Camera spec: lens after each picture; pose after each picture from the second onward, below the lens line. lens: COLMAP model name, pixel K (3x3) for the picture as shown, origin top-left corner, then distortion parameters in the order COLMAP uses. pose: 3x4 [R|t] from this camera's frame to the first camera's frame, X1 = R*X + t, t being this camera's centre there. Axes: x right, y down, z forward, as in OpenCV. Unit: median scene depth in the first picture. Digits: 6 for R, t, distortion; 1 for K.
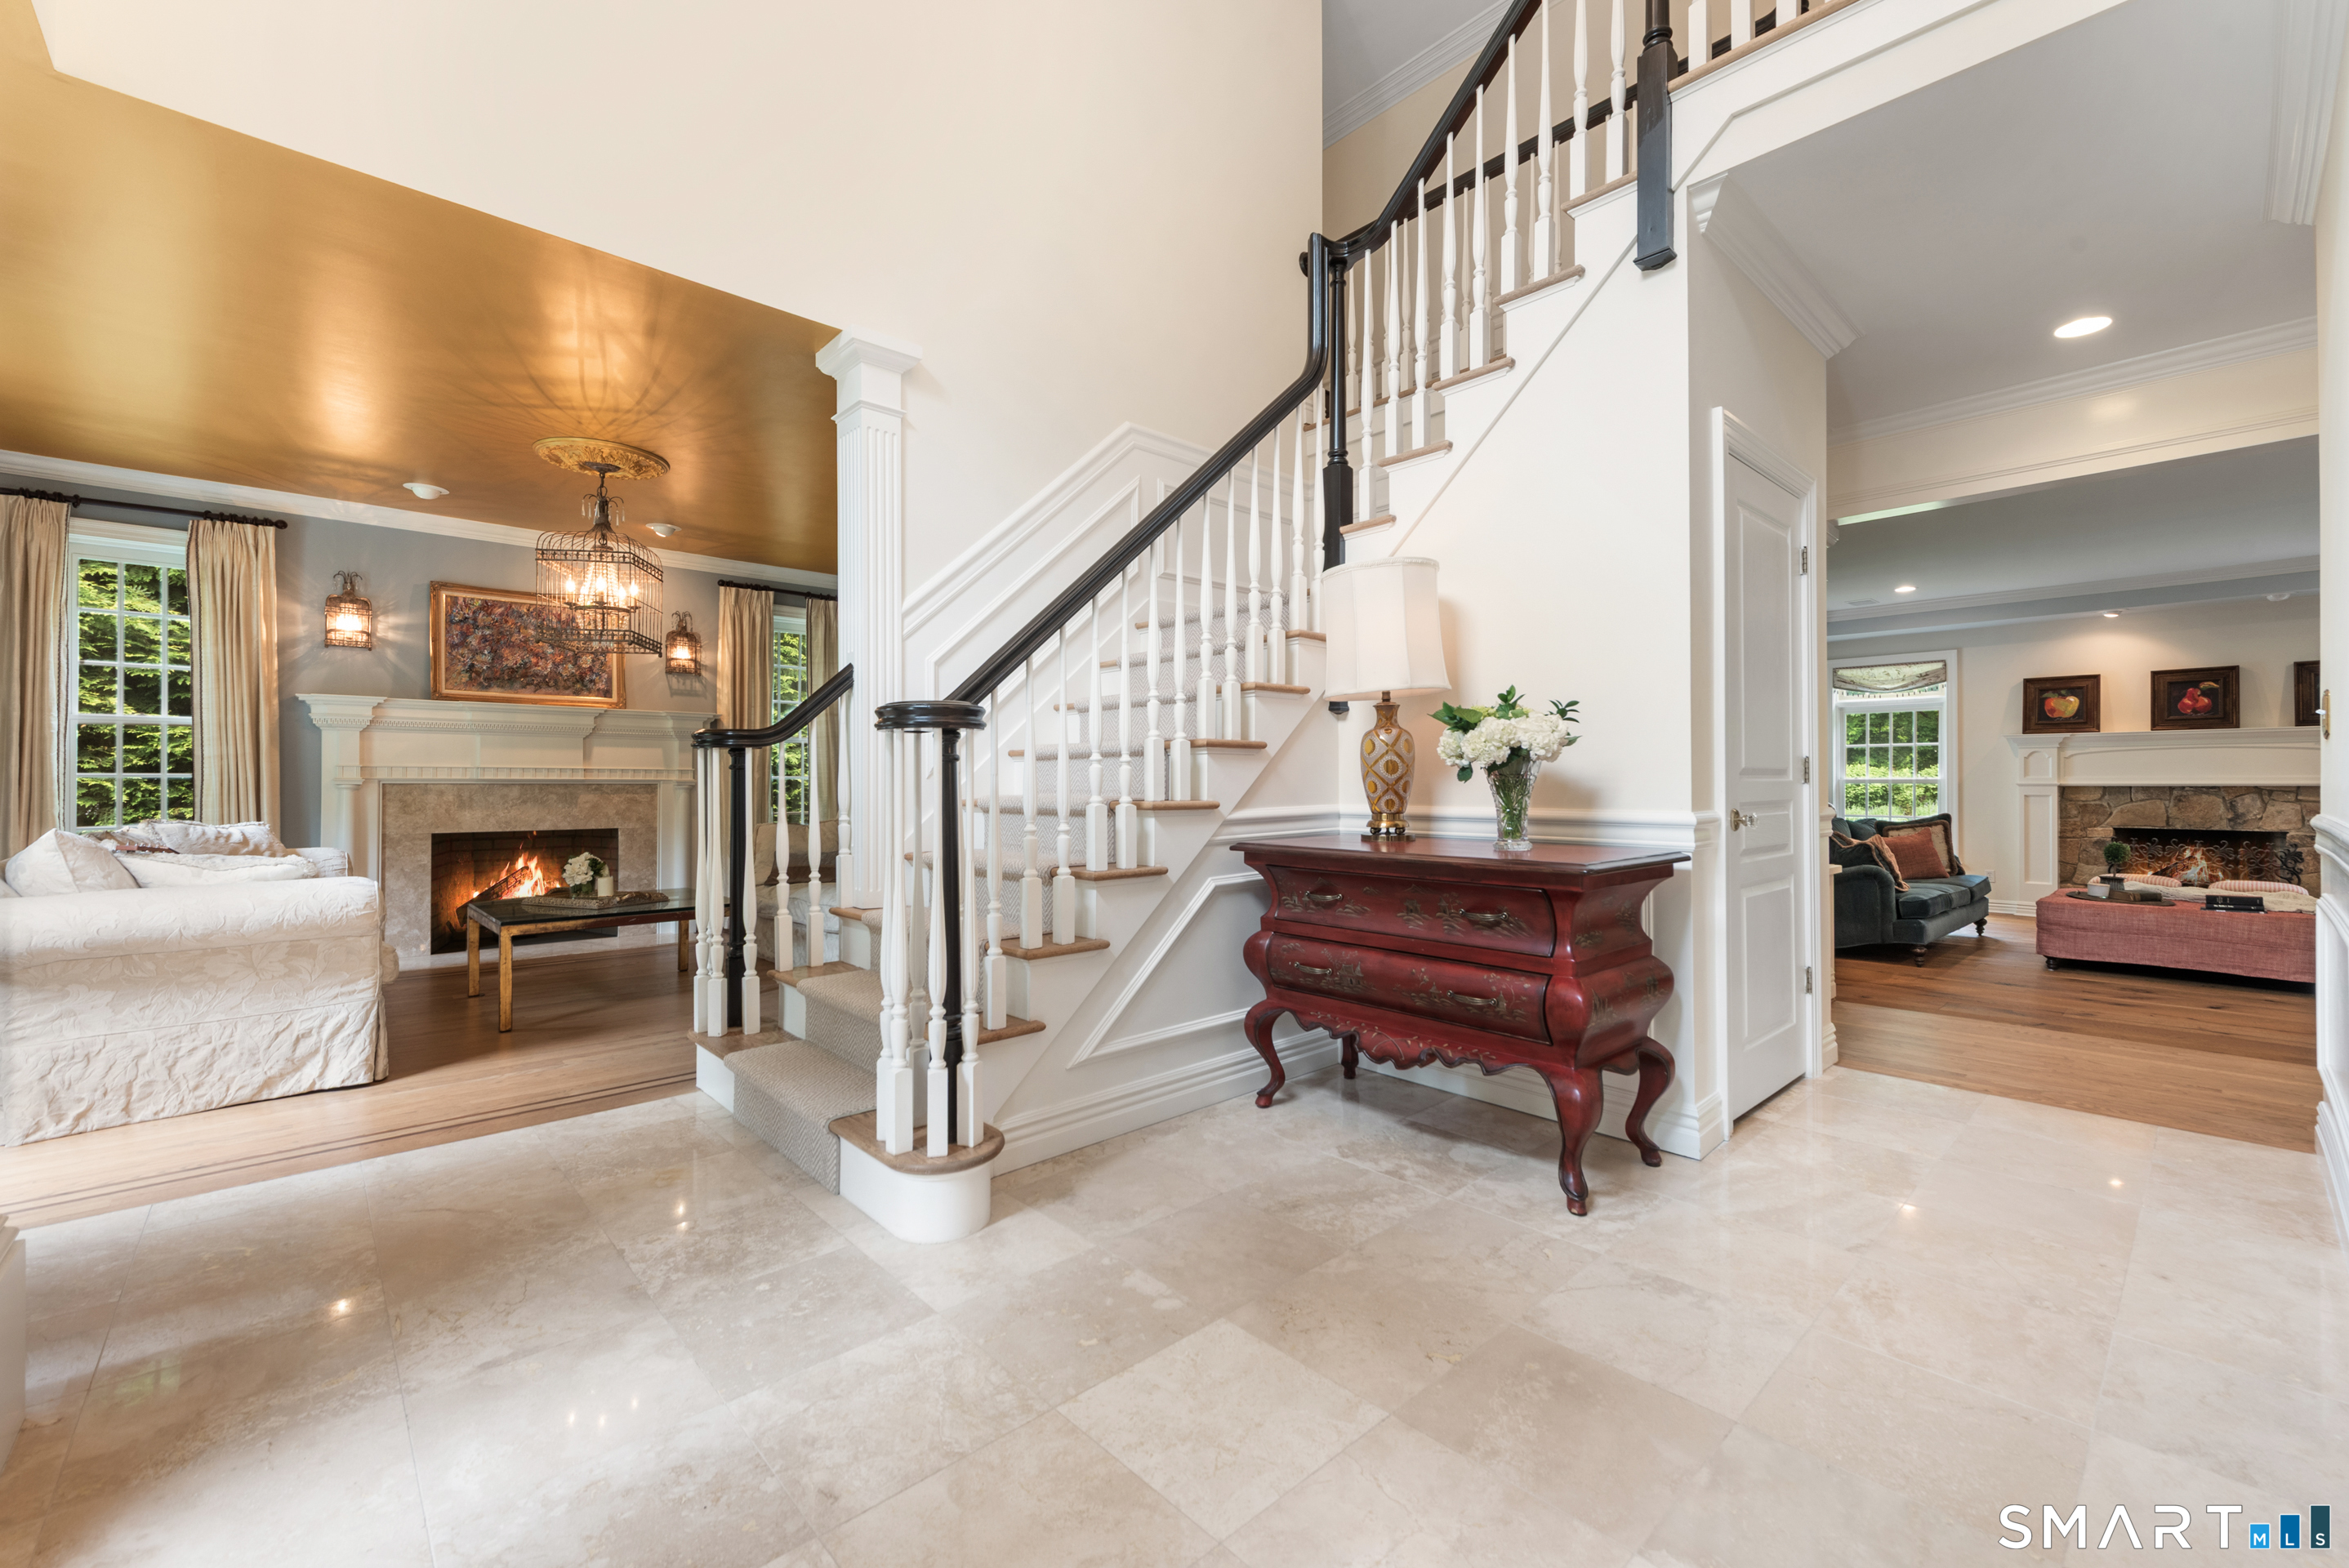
lens RADIAL K [[957.0, 0, 1175.0], [0, 957.0, 795.3], [0, 0, 1]] dist [0.000411, -0.000421]
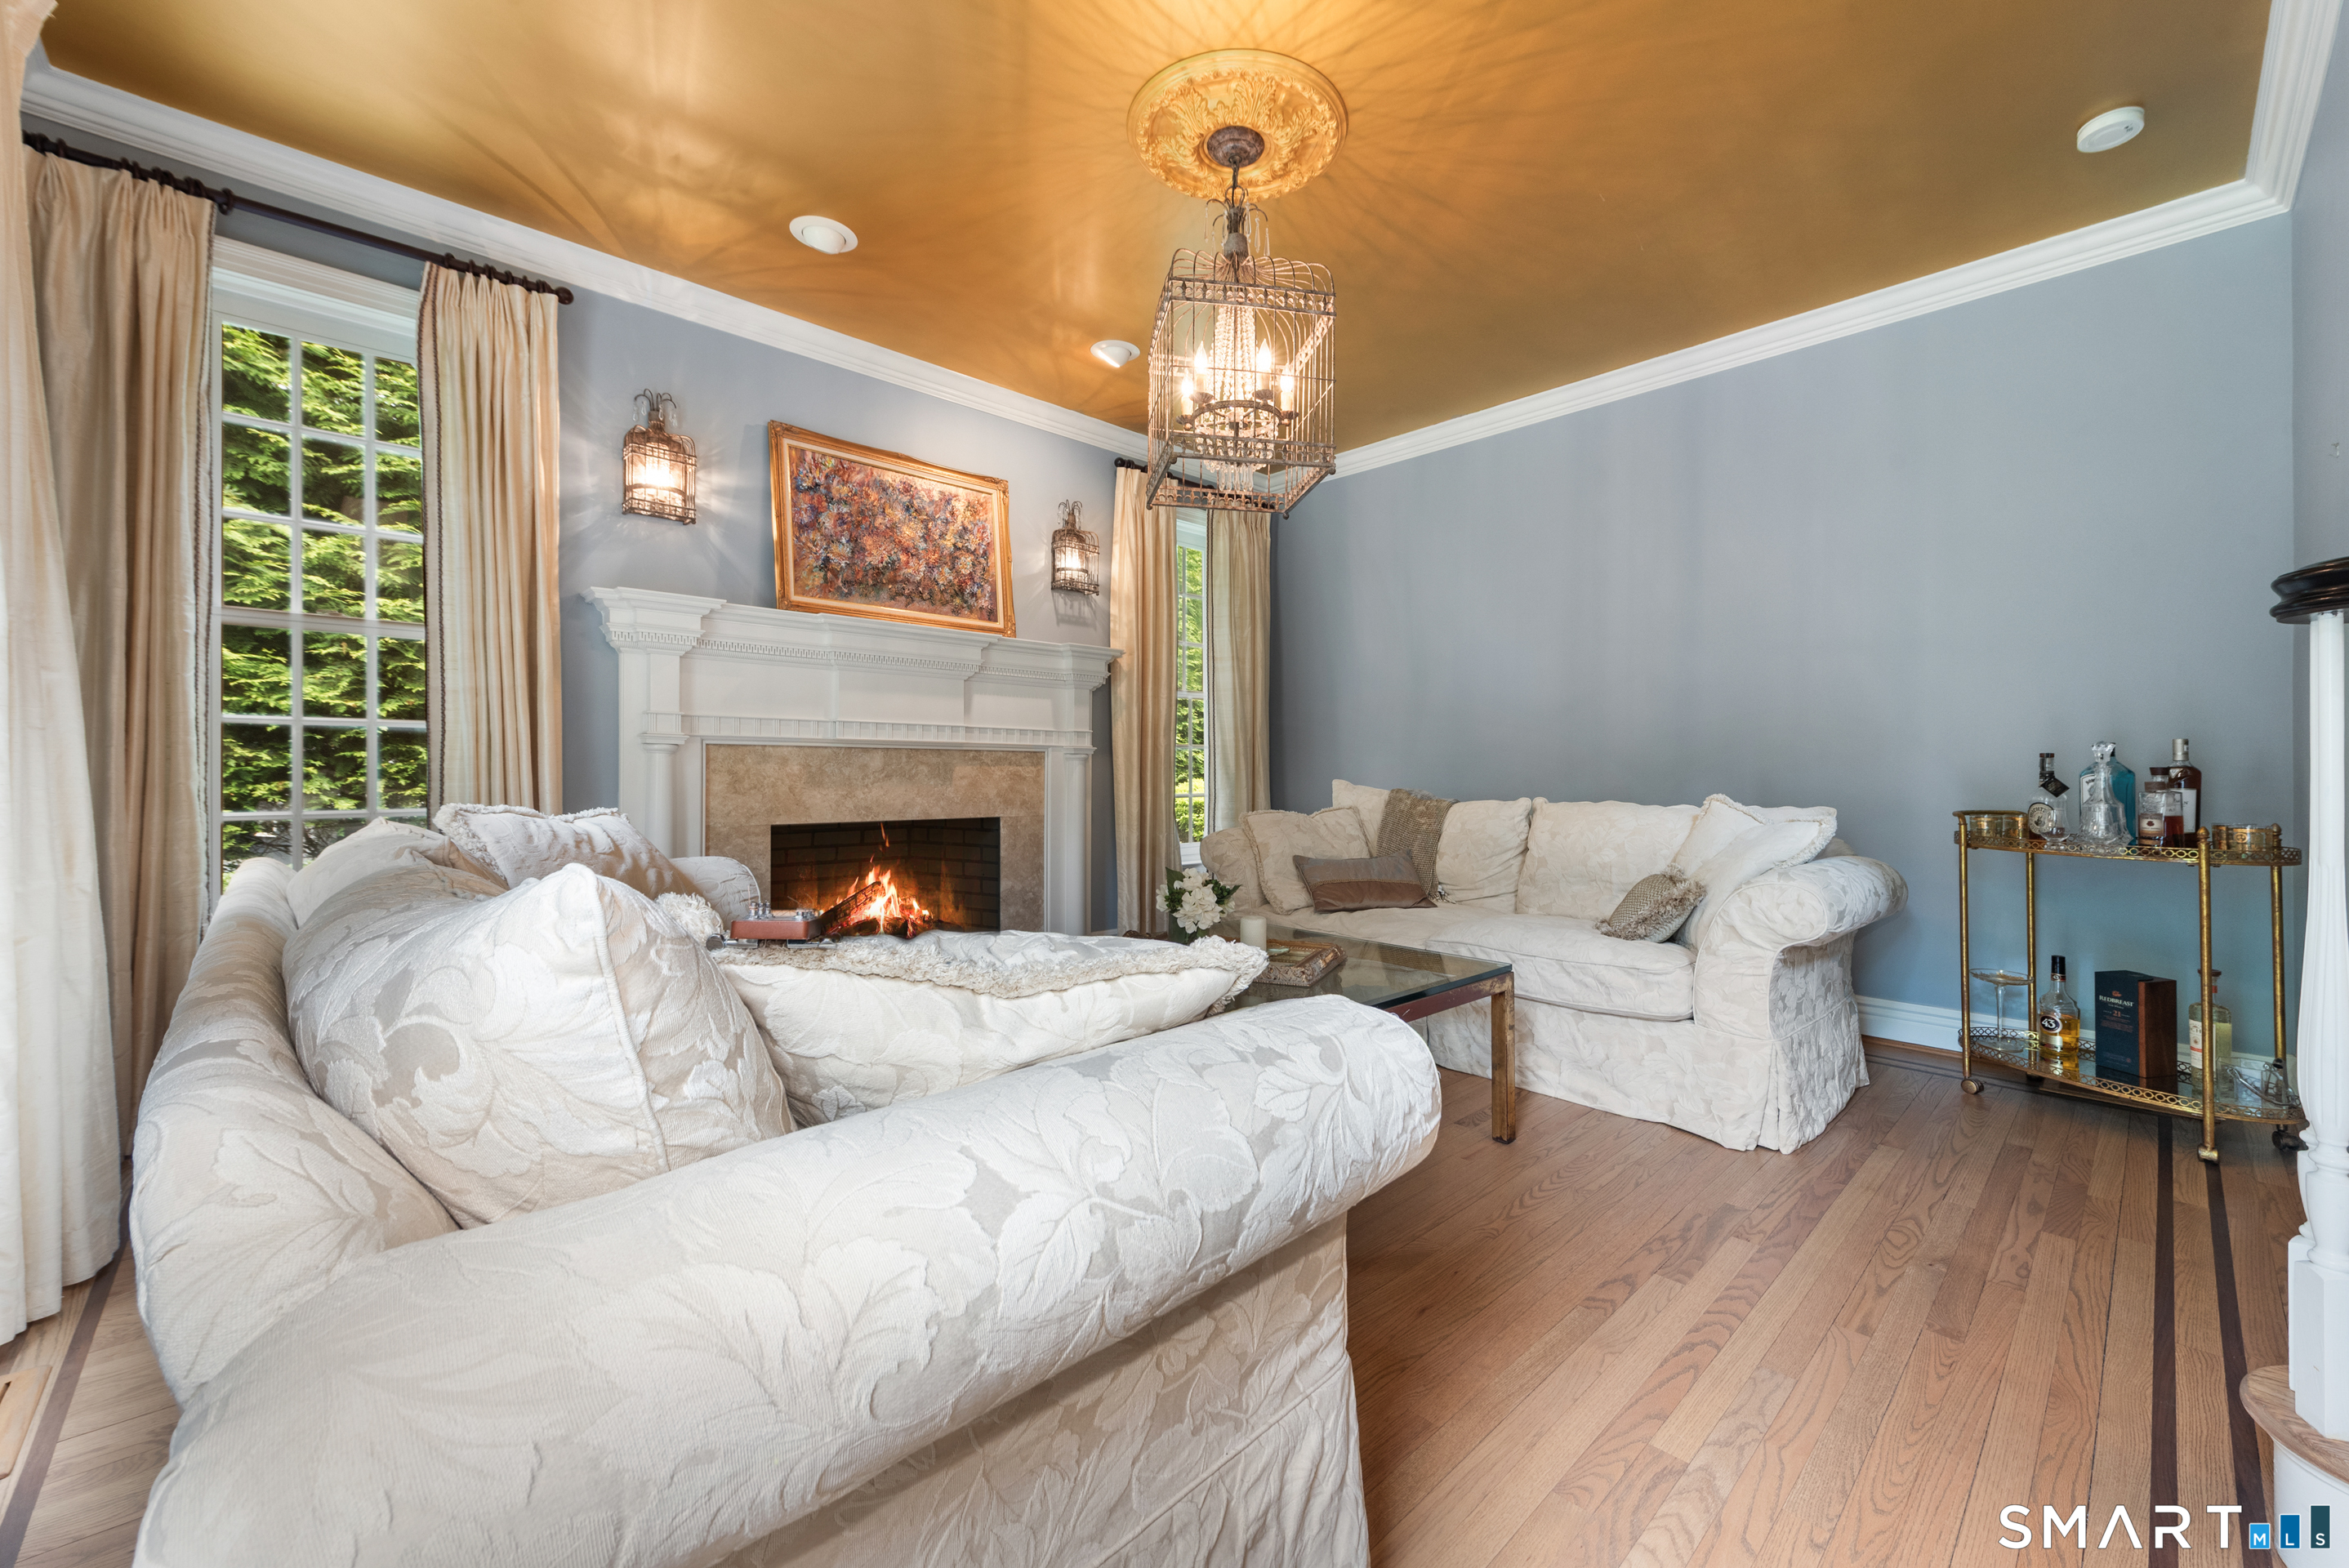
lens RADIAL K [[933.9, 0, 1215.0], [0, 933.9, 787.4], [0, 0, 1]] dist [0.001550, -0.000607]
pose [[0.999695, 0.007165, 0.023645, -0.496492], [-0.007393, 0.999927, 0.009578, 0.007225], [-0.023574, -0.009749, 0.999675, 0.378619]]
